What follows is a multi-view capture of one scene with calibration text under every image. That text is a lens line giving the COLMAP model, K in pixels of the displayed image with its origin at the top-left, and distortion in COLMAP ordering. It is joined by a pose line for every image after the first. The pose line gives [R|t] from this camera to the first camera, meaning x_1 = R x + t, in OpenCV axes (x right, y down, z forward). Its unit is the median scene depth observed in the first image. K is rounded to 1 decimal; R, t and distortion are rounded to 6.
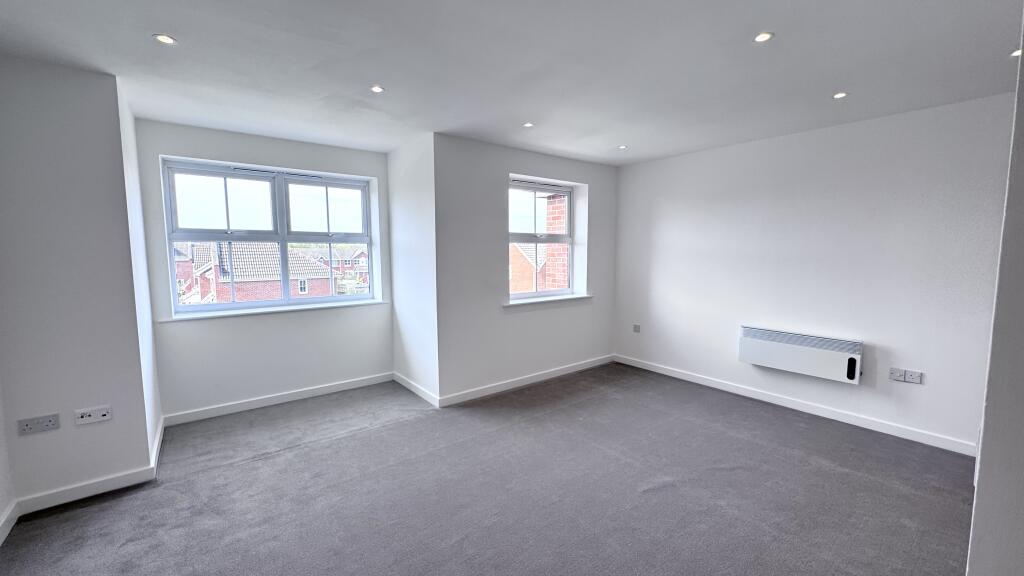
lens RADIAL K [[412.5, 0, 514.6], [0, 412.5, 287.7], [0, 0, 1]] dist [0.000397, 0.000092]
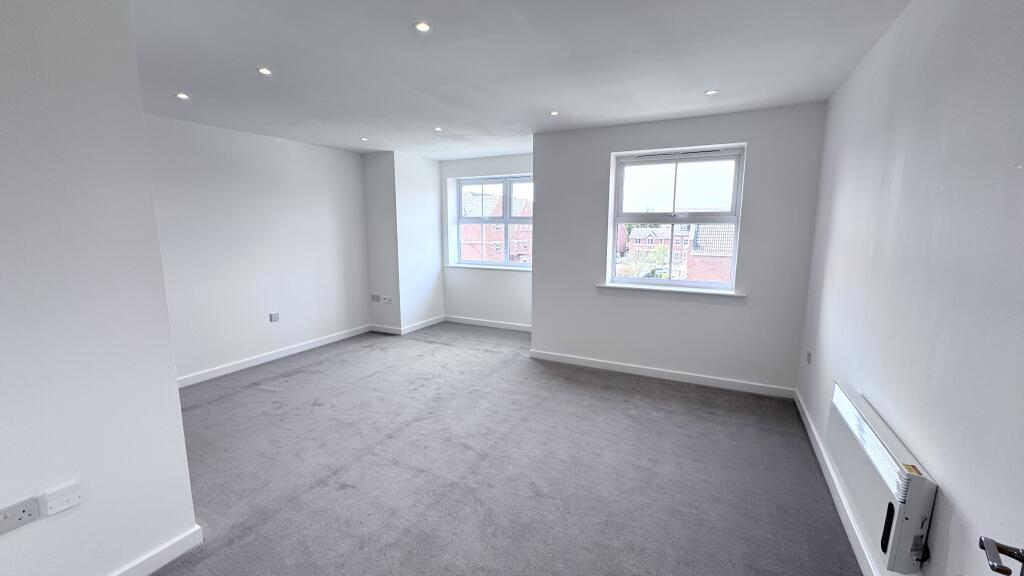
lens RADIAL K [[412.5, 0, 514.6], [0, 412.5, 287.7], [0, 0, 1]] dist [0.000397, 0.000092]
pose [[0.412517, 0.136191, -0.900712, 0.776782], [-0.087315, 0.990120, 0.109721, -0.044214], [0.906756, 0.033384, 0.420333, 0.369050]]
